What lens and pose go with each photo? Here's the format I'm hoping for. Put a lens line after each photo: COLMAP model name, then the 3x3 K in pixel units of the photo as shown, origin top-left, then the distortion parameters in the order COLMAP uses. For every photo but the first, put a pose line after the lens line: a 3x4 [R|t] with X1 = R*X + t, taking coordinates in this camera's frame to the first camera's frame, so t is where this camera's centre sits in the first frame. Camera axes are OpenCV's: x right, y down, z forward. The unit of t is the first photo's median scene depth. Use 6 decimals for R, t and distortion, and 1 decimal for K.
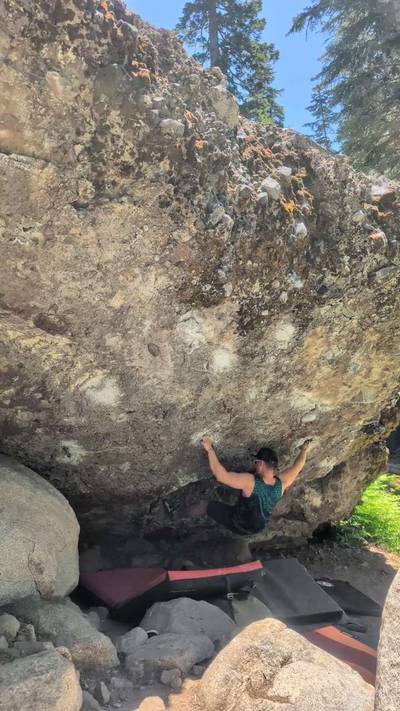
lens RADIAL K [[512.1, 0, 200.0], [0, 512.1, 355.5], [0, 0, 1]] dist [0.119998, -0.430236]
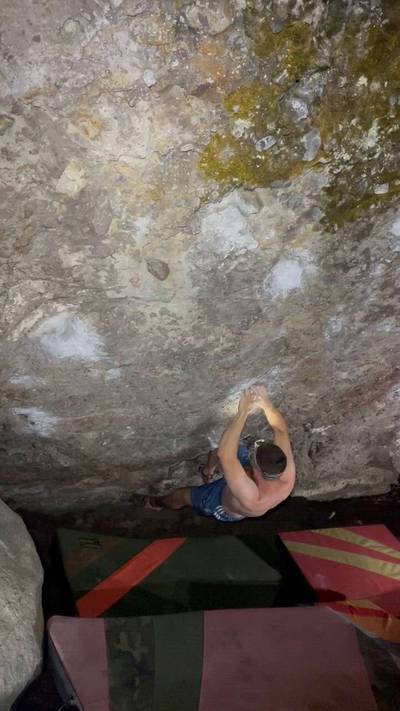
lens RADIAL K [[610.1, 0, 200.0], [0, 610.1, 355.5], [0, 0, 1]] dist [0.106761, -0.182155]
pose [[0.998150, -0.001326, -0.060781, -0.009686], [0.016707, 0.967252, 0.253266, -0.073693], [0.058455, -0.253813, 0.965485, 0.343658]]
